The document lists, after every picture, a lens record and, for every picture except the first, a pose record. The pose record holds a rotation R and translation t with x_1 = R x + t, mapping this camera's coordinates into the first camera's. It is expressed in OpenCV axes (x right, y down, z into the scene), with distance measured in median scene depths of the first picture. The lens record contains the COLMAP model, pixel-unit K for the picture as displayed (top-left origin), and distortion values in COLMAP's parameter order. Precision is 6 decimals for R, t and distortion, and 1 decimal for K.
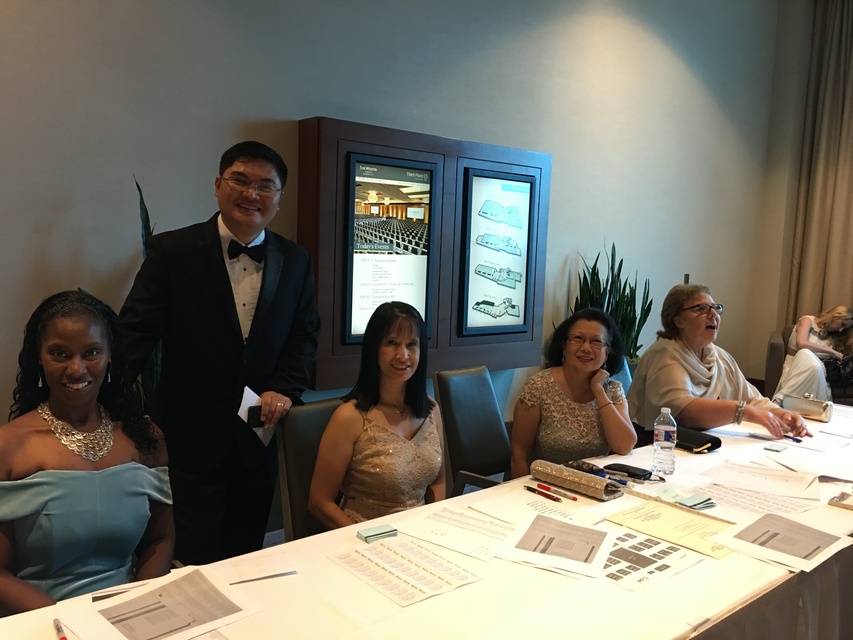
lens RADIAL K [[706.0, 0, 426.5], [0, 706.0, 320.0], [0, 0, 1]] dist [0.087411, -0.117847]
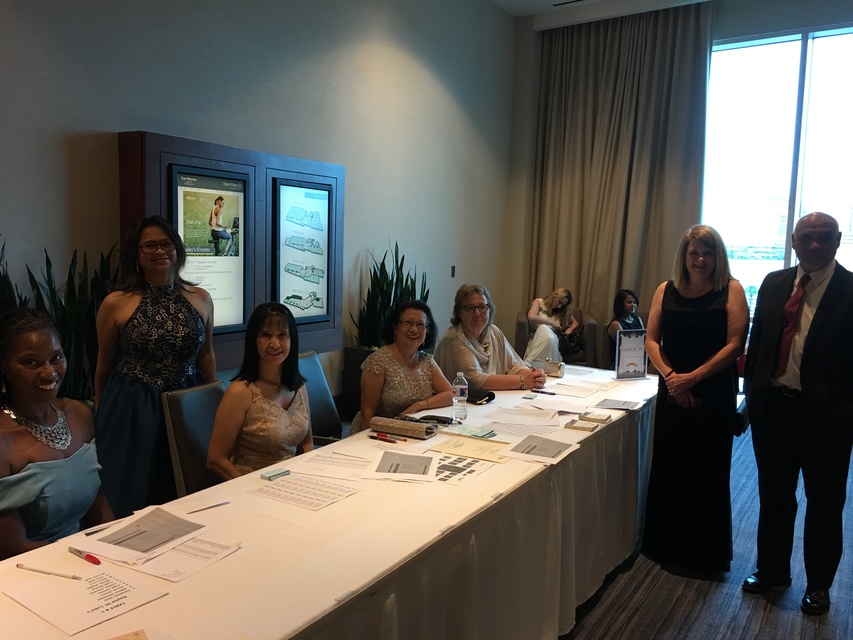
lens RADIAL K [[706.0, 0, 426.5], [0, 706.0, 320.0], [0, 0, 1]] dist [0.087411, -0.117847]
pose [[0.946454, -0.041936, 0.320103, -0.183427], [0.036304, 0.999063, 0.023545, -0.014695], [-0.320790, -0.010663, 0.947090, -0.318945]]
